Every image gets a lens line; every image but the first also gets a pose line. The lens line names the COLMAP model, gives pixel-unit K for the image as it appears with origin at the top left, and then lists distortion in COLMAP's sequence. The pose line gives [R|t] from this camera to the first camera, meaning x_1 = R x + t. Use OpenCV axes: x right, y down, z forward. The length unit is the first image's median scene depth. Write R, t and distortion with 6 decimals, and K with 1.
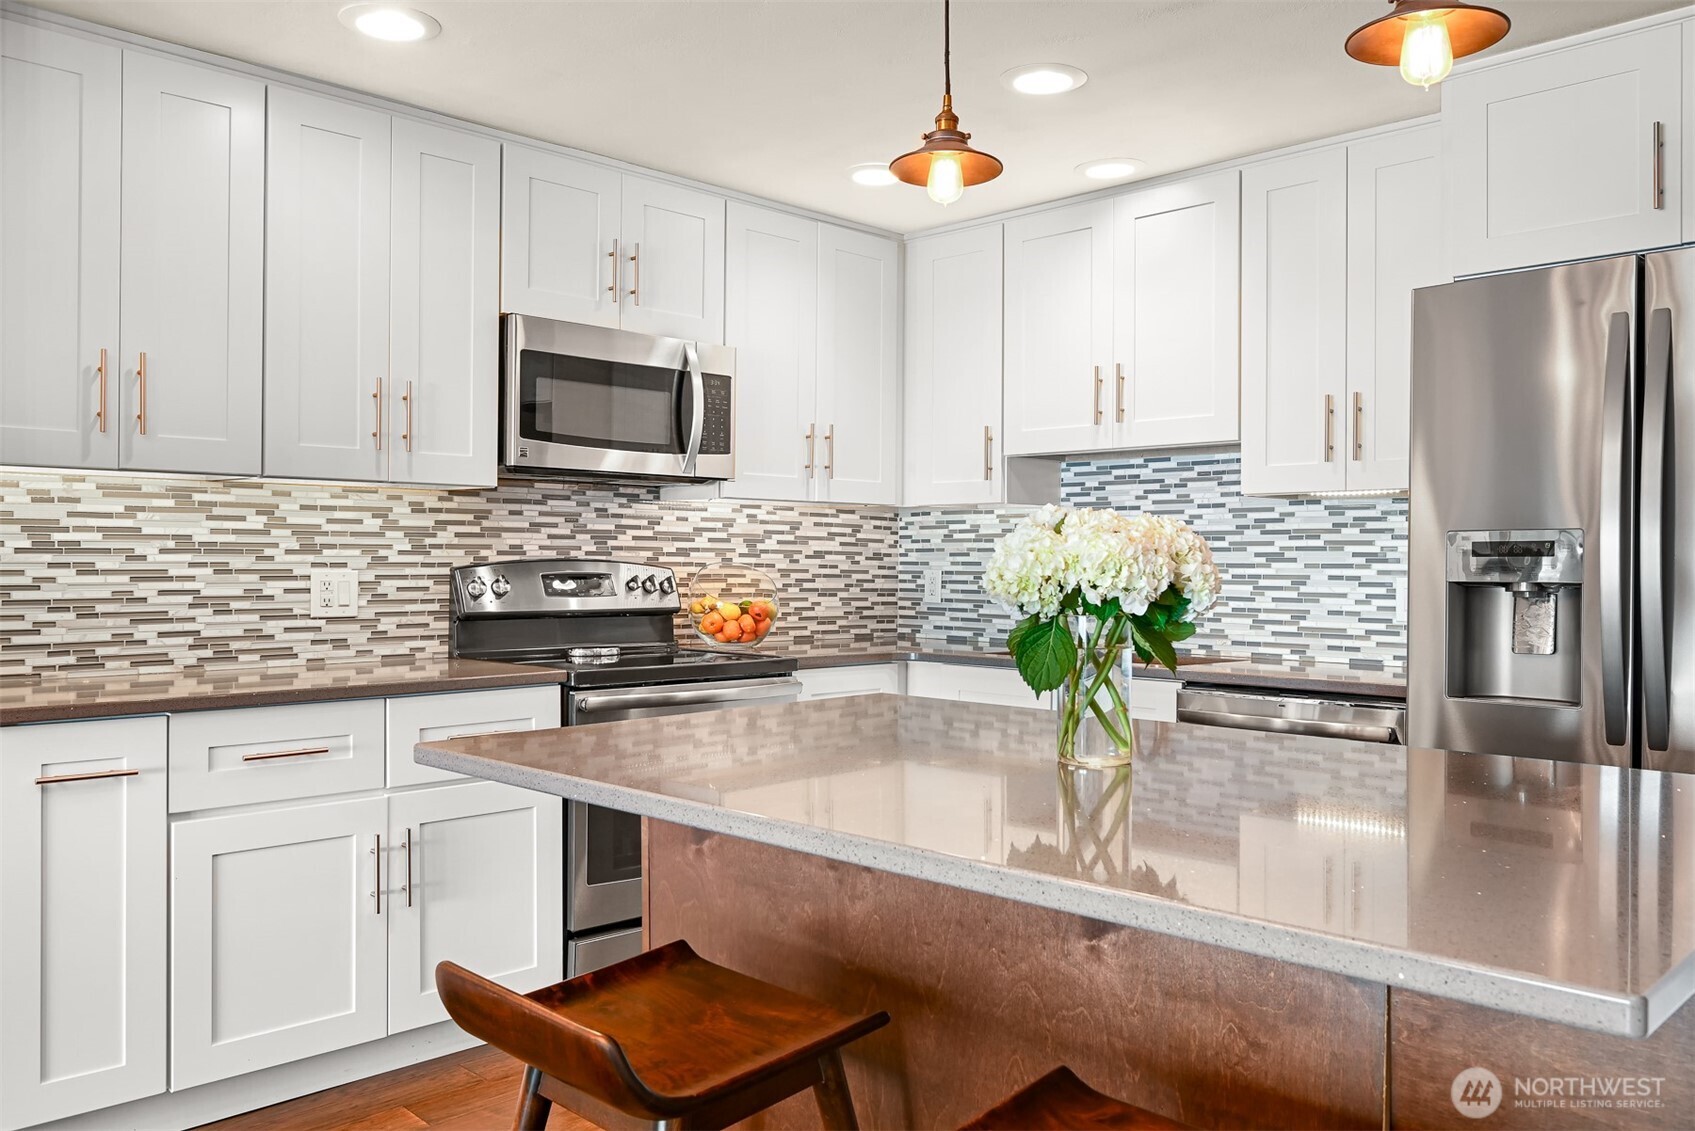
lens RADIAL K [[1325.8, 0, 847.5], [0, 1325.8, 565.5], [0, 0, 1]] dist [-0.006542, -0.004715]
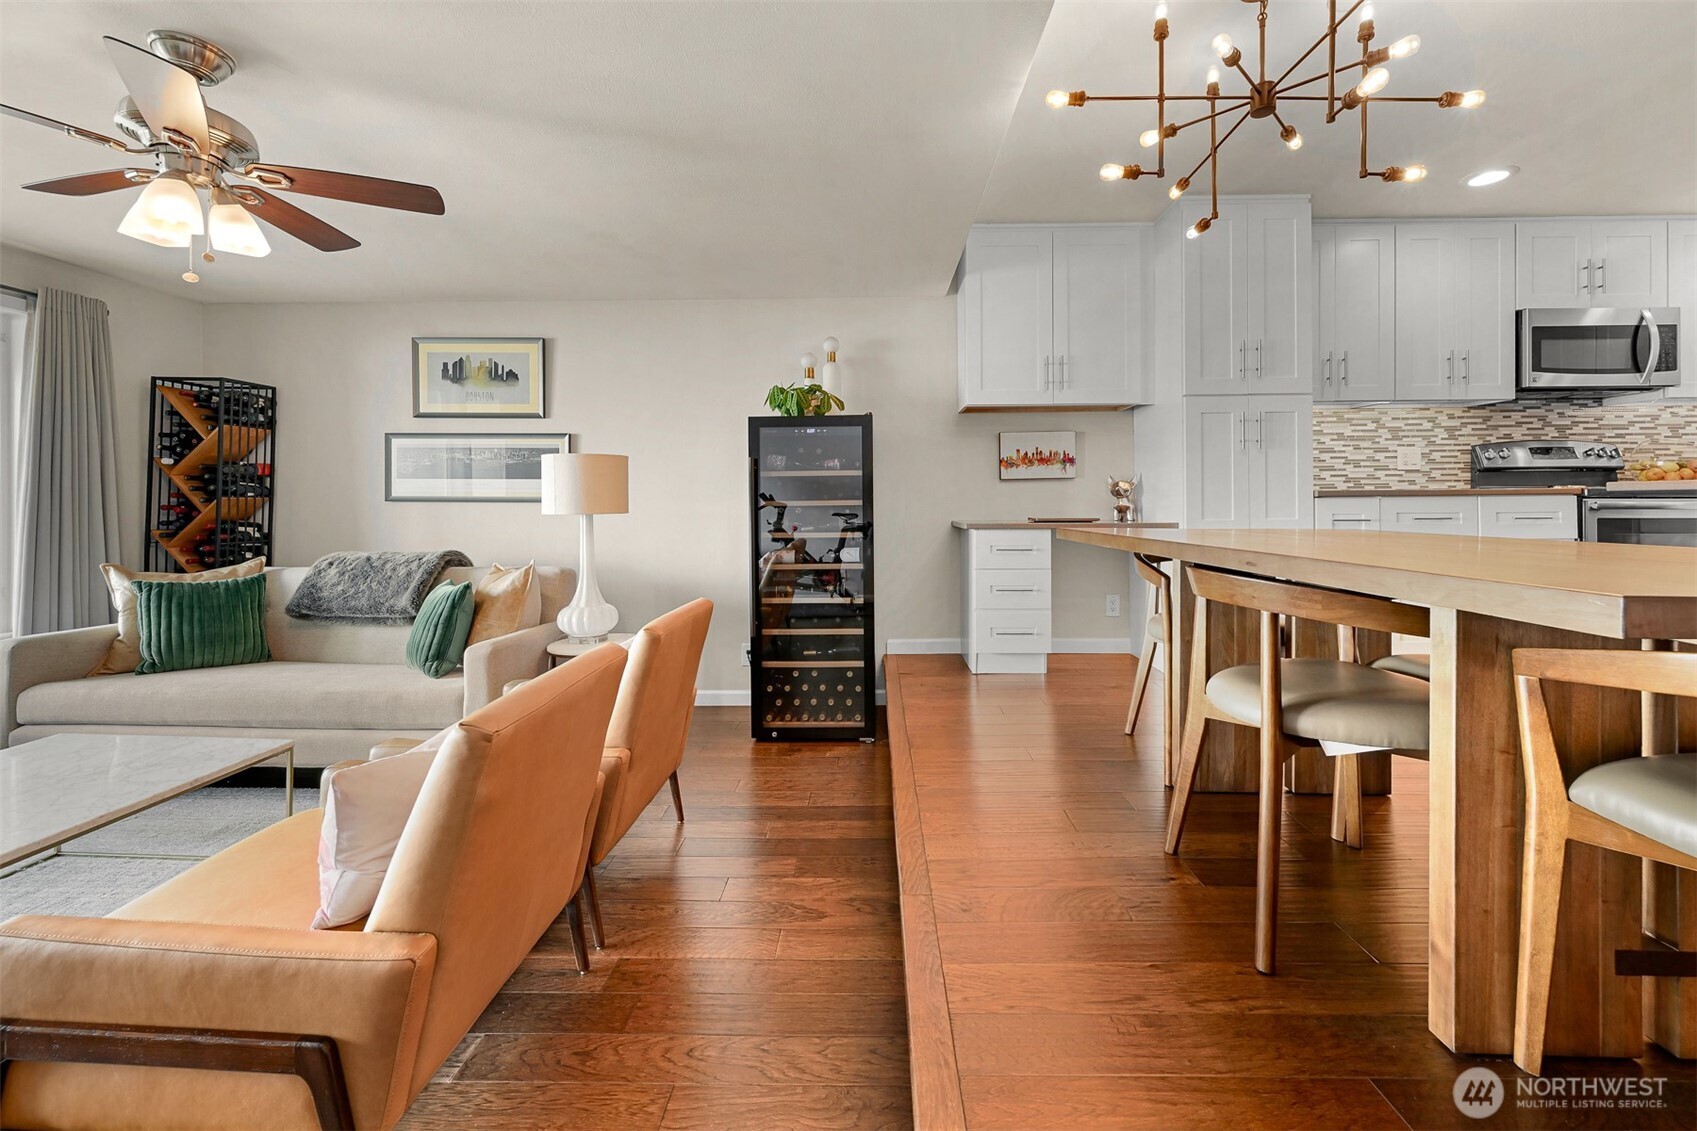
lens RADIAL K [[694.8, 0, 865.7], [0, 694.8, 500.4], [0, 0, 1]] dist [0.000350, 0.000071]
pose [[0.692240, -0.011961, -0.721568, -0.167081], [0.007622, 0.999928, -0.009263, 0.081551], [0.721627, 0.000912, 0.692281, -0.353362]]
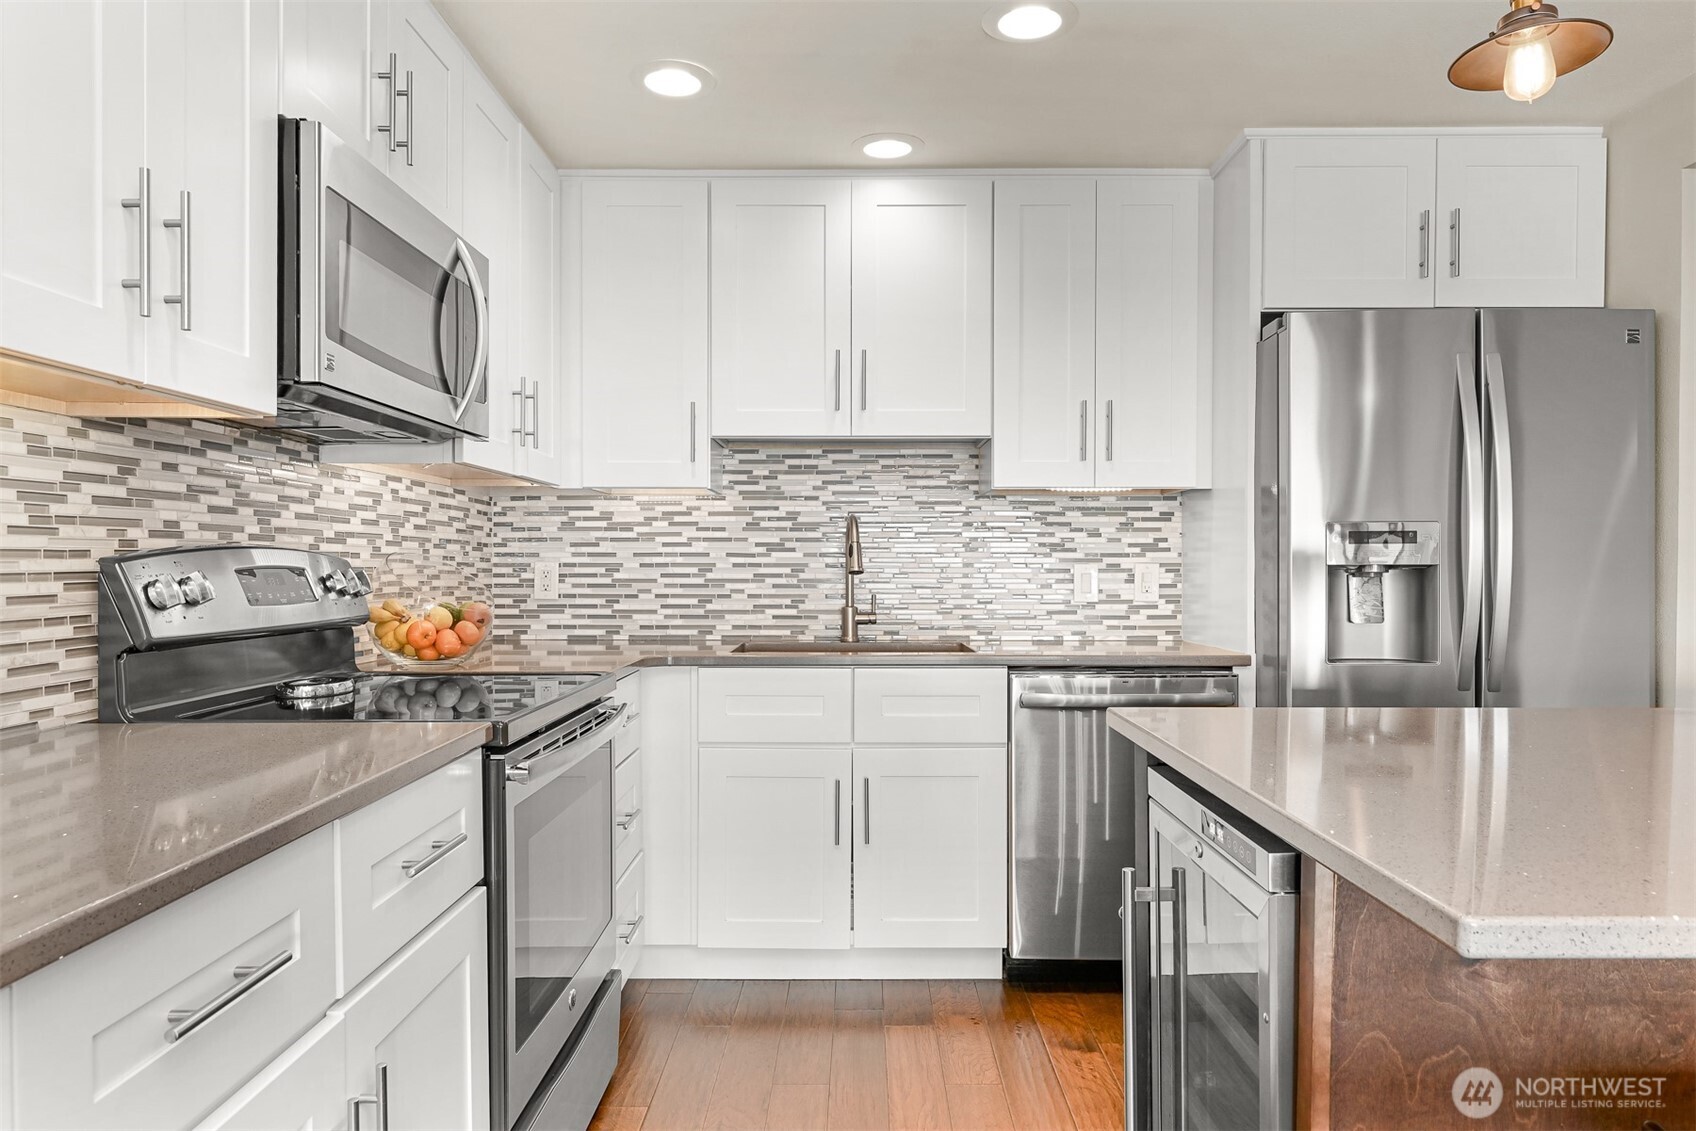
lens RADIAL K [[1078.1, 0, 844.9], [0, 1078.1, 575.1], [0, 0, 1]] dist [-0.001010, -0.000294]
pose [[0.718897, -0.013627, 0.694983, -0.365791], [0.004949, 0.999883, 0.014487, 0.003323], [-0.695099, -0.006975, 0.718880, 0.434955]]
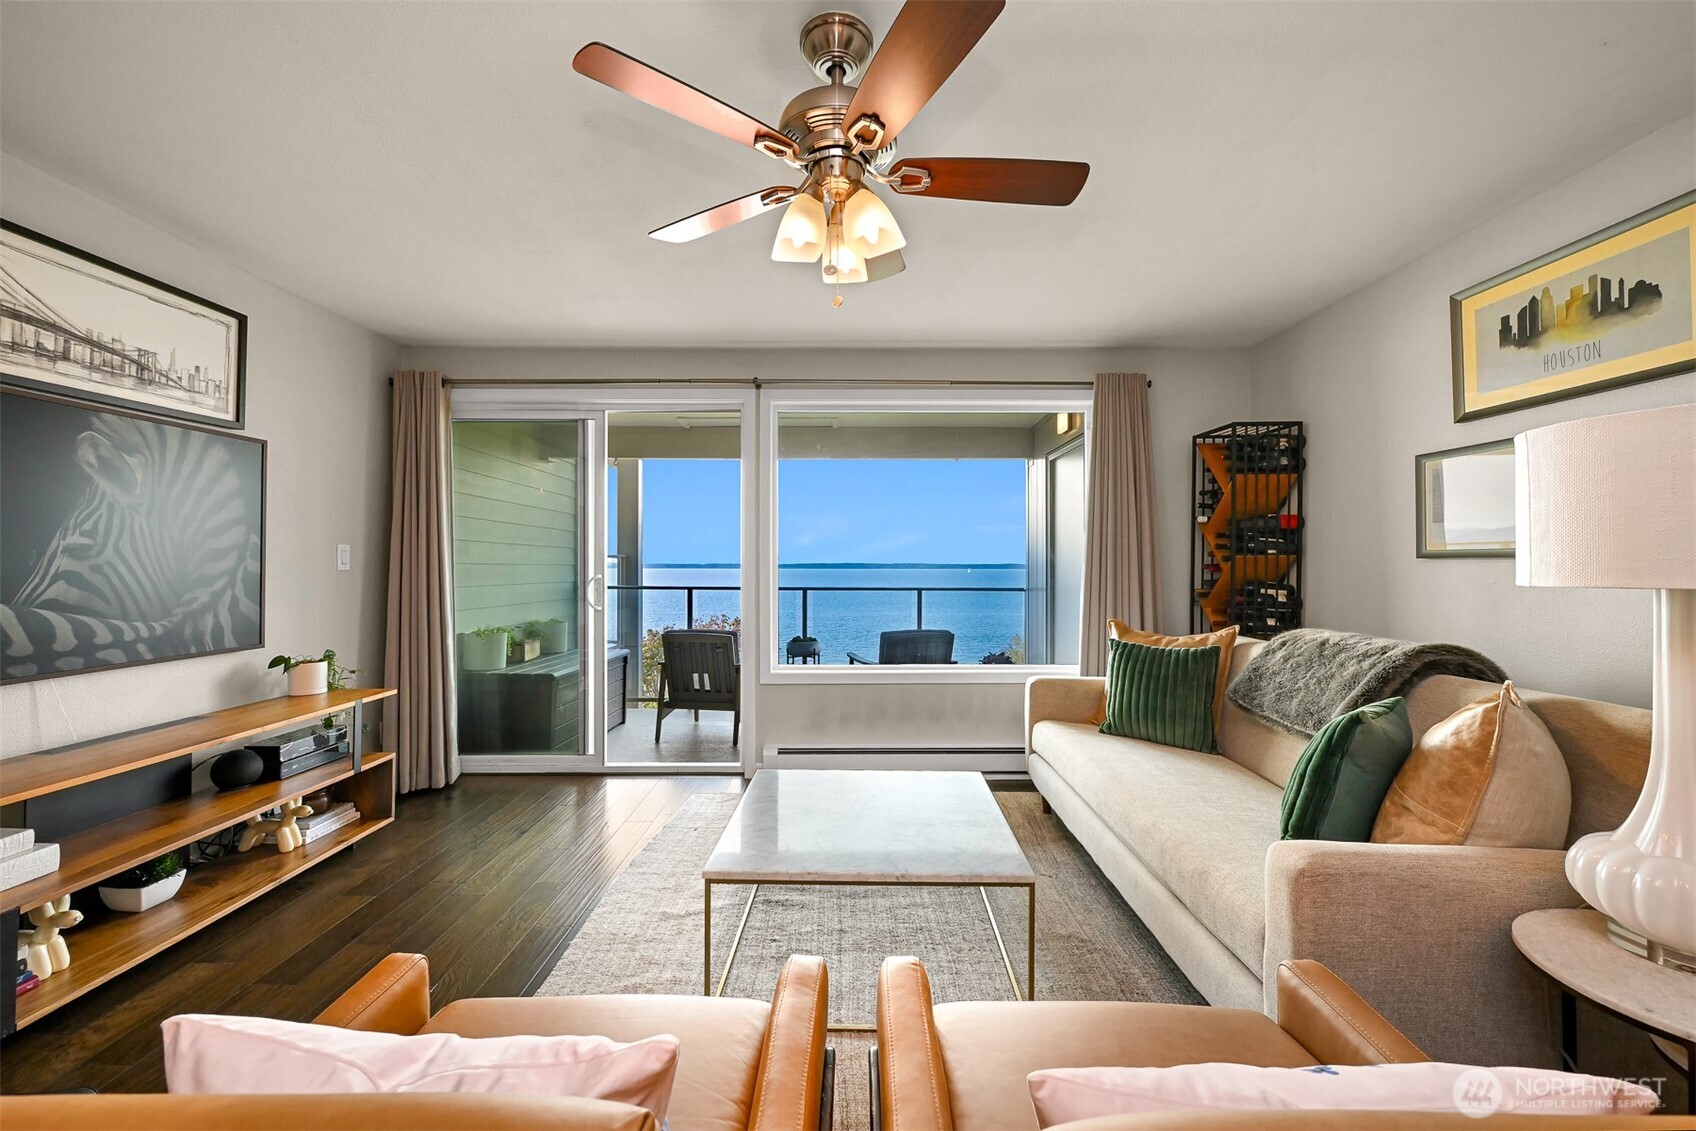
lens RADIAL K [[675.9, 0, 848.0], [0, 675.9, 565.5], [0, 0, 1]] dist [0.000185, 0.000387]
pose [[-0.709475, -0.006276, -0.704702, -0.524470], [-0.003119, 0.999979, -0.005765, 0.080651], [0.704723, -0.001892, -0.709480, -0.084431]]
